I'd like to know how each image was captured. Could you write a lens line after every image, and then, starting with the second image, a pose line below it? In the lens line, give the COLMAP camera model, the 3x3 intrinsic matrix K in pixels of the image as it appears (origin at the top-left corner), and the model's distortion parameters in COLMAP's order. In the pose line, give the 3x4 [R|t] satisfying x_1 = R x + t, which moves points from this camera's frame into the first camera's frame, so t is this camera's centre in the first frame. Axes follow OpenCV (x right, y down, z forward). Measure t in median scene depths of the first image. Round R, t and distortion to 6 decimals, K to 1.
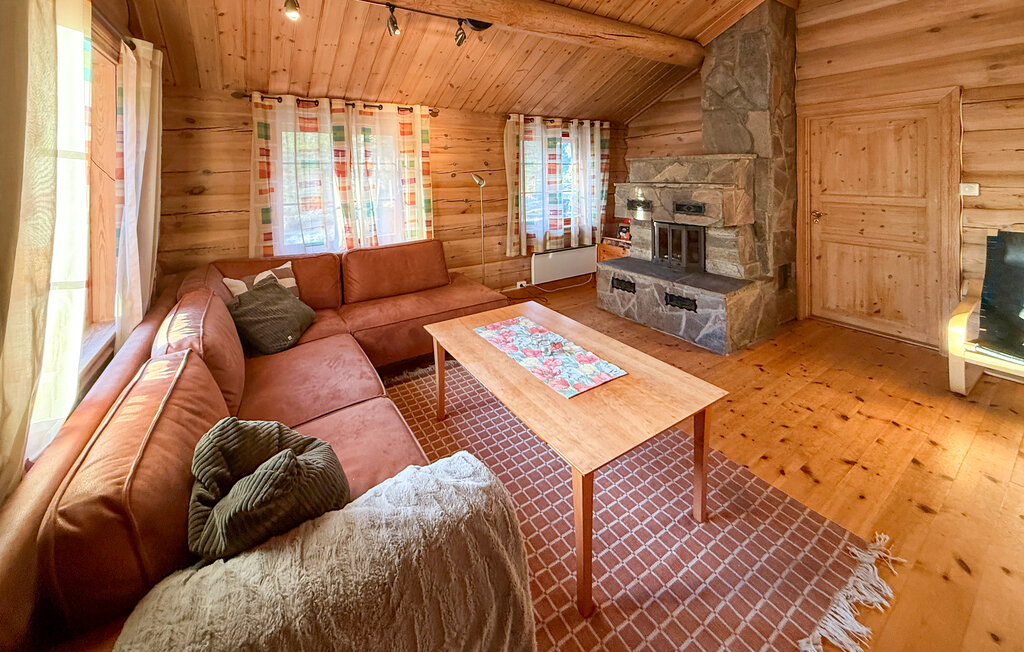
lens RADIAL K [[396.5, 0, 515.8], [0, 396.5, 241.4], [0, 0, 1]] dist [-0.001129, 0.000371]
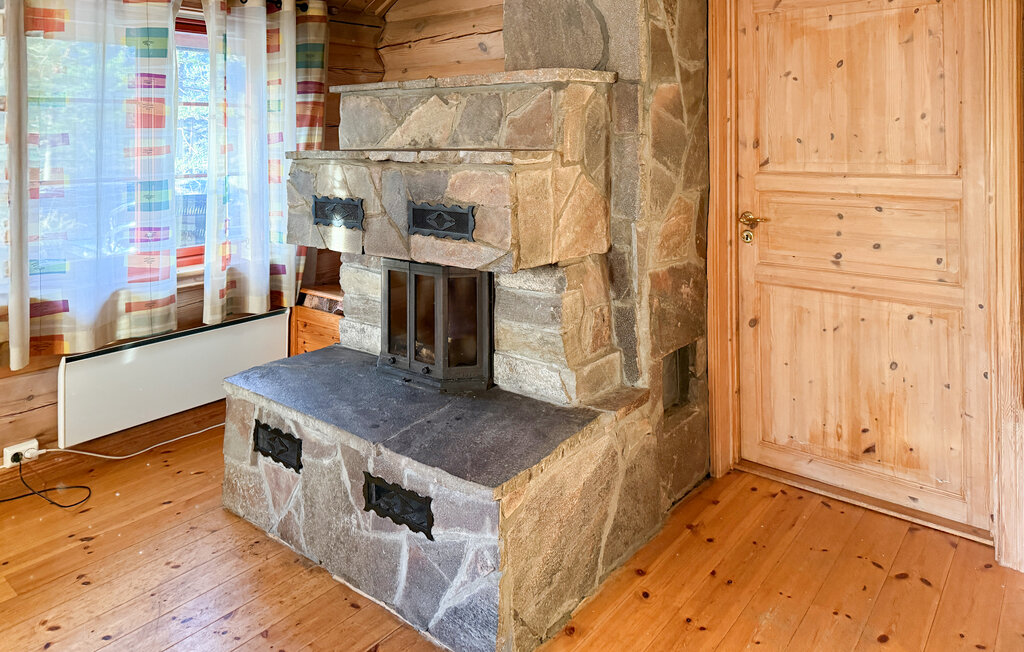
lens RADIAL K [[708.2, 0, 512.0], [0, 708.2, 326.0], [0, 0, 1]] dist [0.026773, -0.007052]
pose [[0.956036, -0.078748, 0.282479, 0.305594], [0.053084, 0.993829, 0.097397, -0.045942], [-0.288406, -0.078120, 0.954316, 0.351291]]
